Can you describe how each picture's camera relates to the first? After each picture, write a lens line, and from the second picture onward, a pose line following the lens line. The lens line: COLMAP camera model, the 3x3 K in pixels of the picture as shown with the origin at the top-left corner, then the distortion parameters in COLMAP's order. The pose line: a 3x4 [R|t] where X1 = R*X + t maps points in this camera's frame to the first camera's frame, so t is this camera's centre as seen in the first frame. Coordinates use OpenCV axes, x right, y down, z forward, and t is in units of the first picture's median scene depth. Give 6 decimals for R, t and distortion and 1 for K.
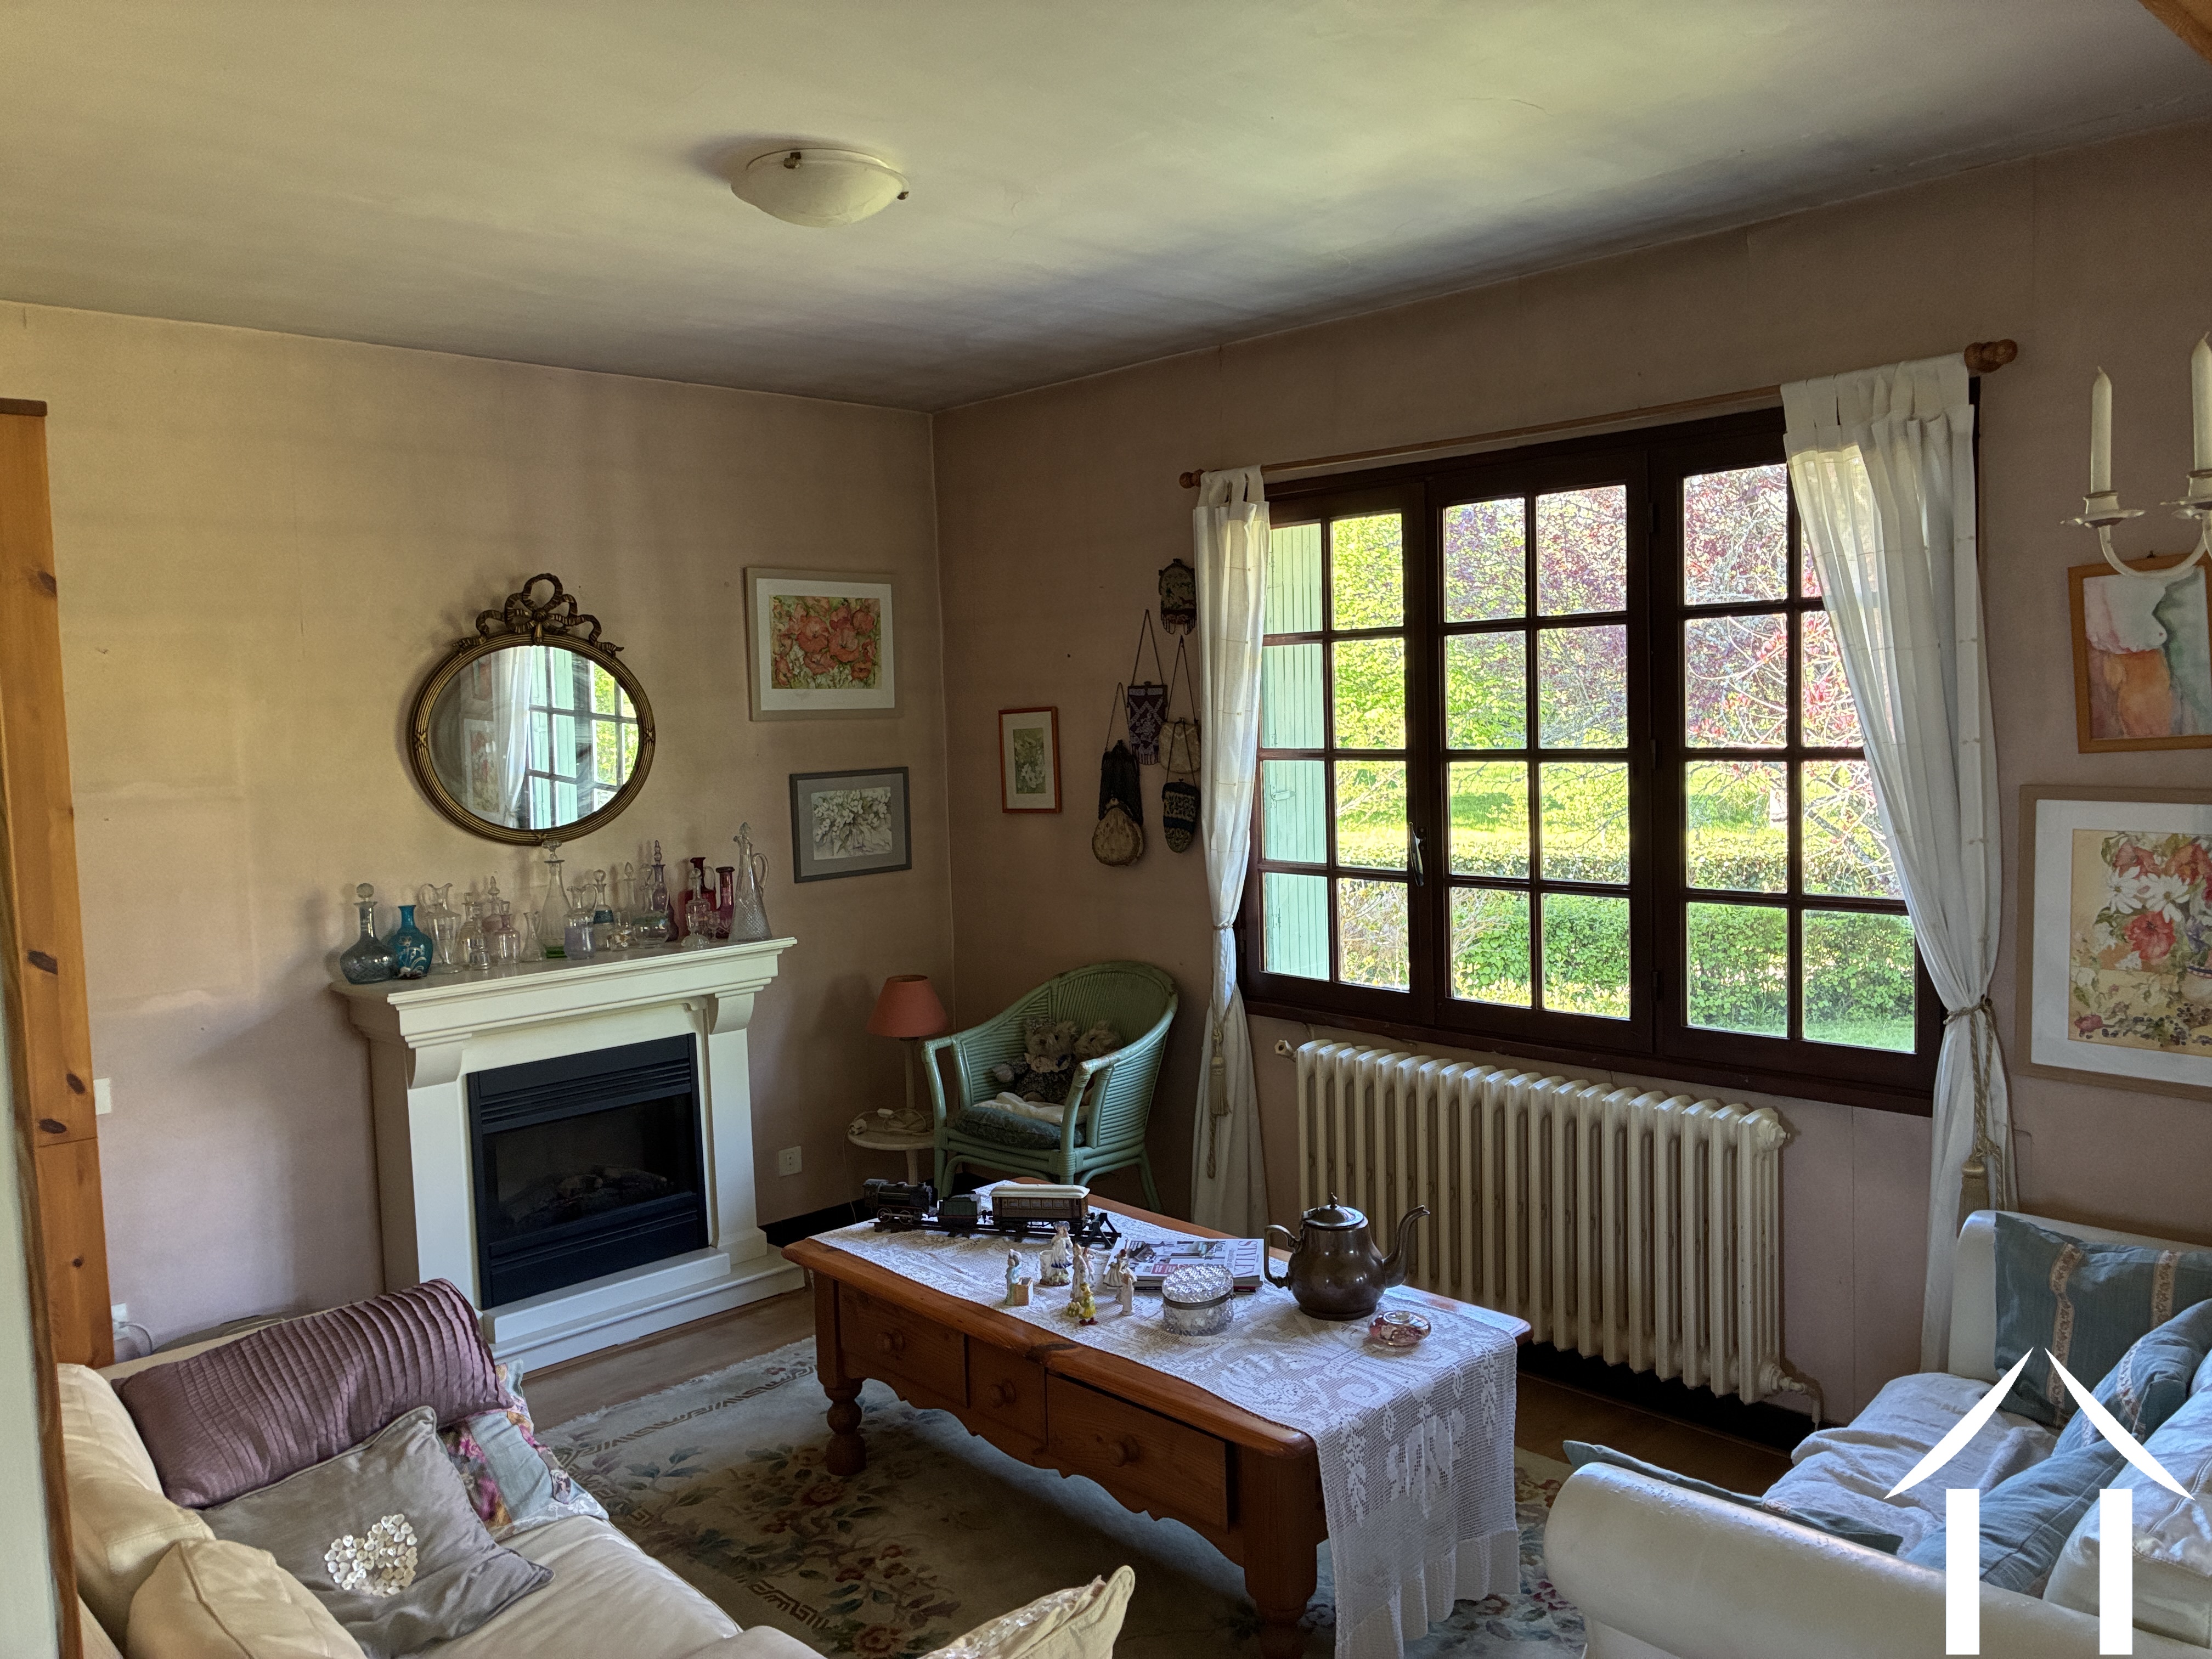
lens RADIAL K [[1707.1, 0, 1119.9], [0, 1707.1, 827.5], [0, 0, 1]] dist [0.001243, -0.000383]
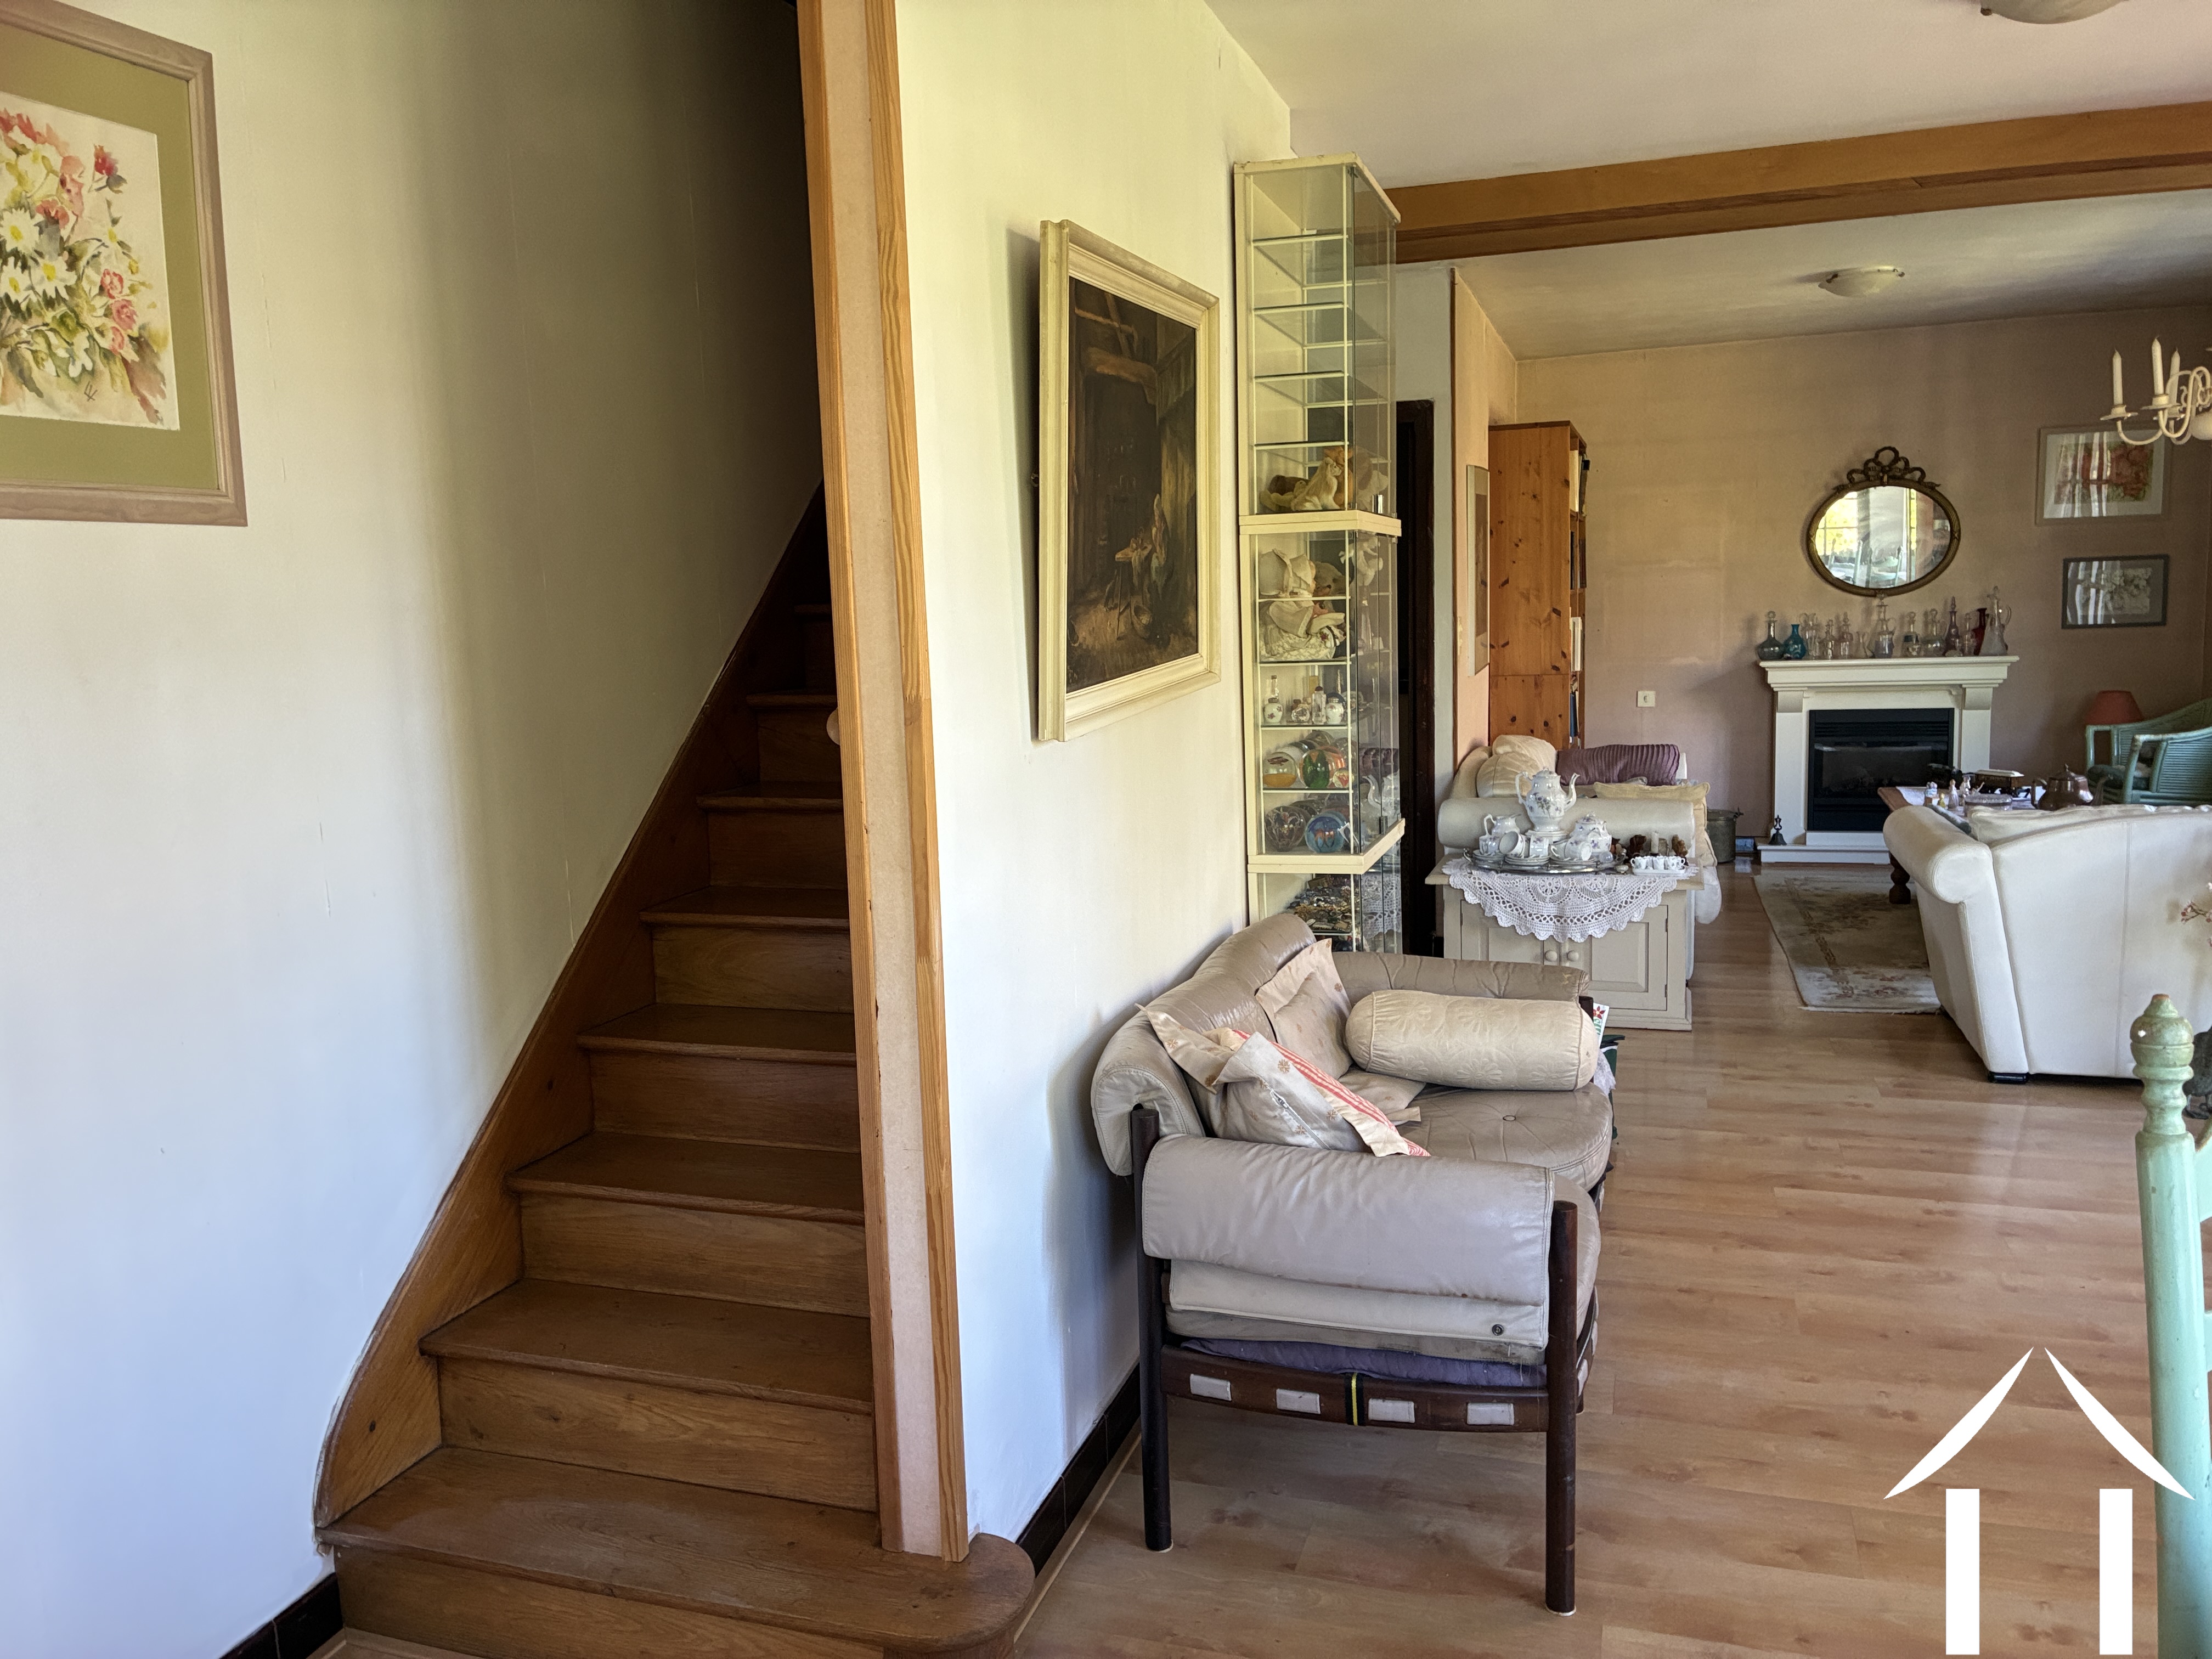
lens RADIAL K [[1707.1, 0, 1107.2], [0, 1707.1, 825.4], [0, 0, 1]] dist [0.001243, -0.000383]
pose [[0.446558, 0.130197, -0.885232, 0.956570], [-0.042767, 0.991332, 0.124228, 0.062242], [0.893732, -0.017616, 0.448255, -0.573523]]
